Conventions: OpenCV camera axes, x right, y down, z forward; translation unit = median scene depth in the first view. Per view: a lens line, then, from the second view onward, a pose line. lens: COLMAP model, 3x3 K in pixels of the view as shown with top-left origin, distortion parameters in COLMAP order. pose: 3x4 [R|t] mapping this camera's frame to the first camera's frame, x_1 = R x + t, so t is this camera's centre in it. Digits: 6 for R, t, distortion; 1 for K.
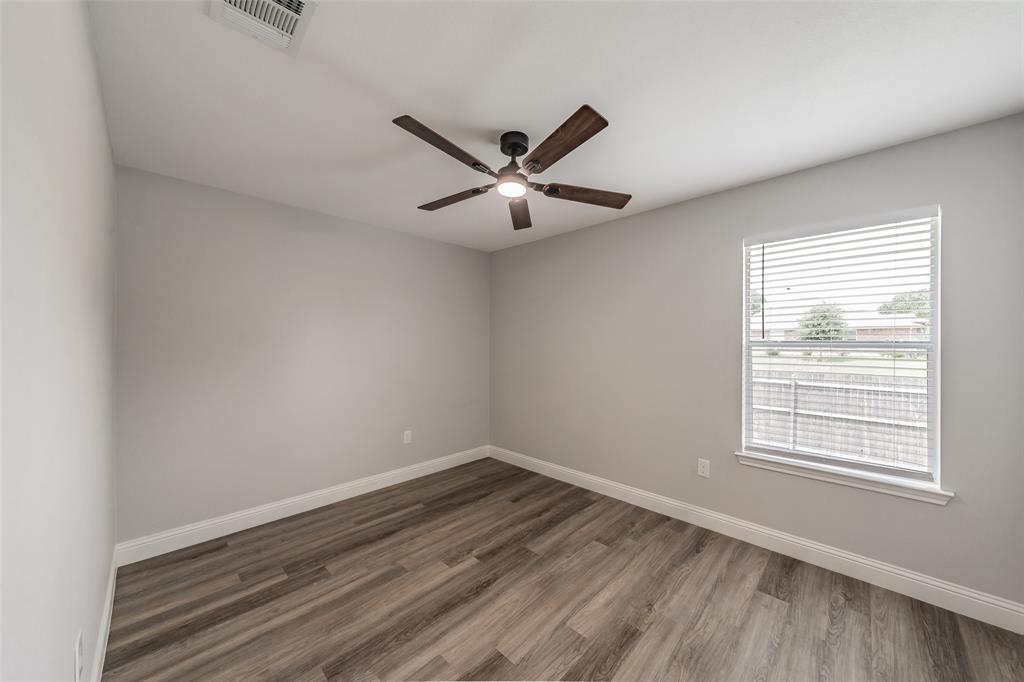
lens RADIAL K [[360.2, 0, 512.6], [0, 360.2, 342.4], [0, 0, 1]] dist [-0.004573, 0.001222]
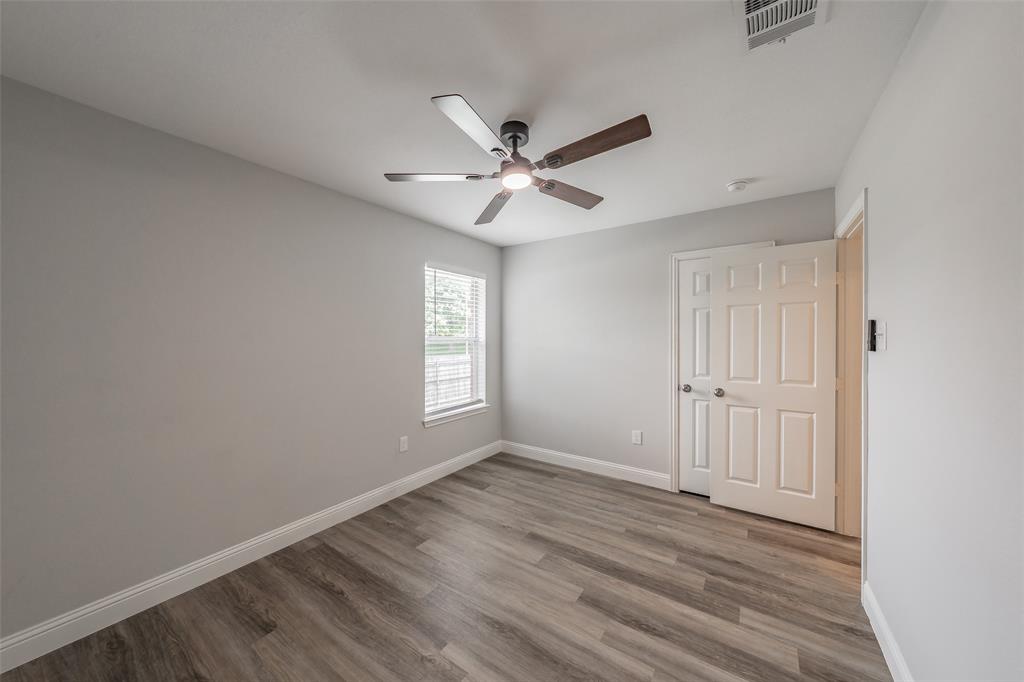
lens RADIAL K [[360.2, 0, 511.5], [0, 360.2, 337.7], [0, 0, 1]] dist [-0.004573, 0.001222]
pose [[-0.162337, -0.002538, 0.986732, -0.921795], [0.014462, 0.999883, 0.004952, -0.001407], [-0.986629, 0.015074, -0.162281, 1.107978]]
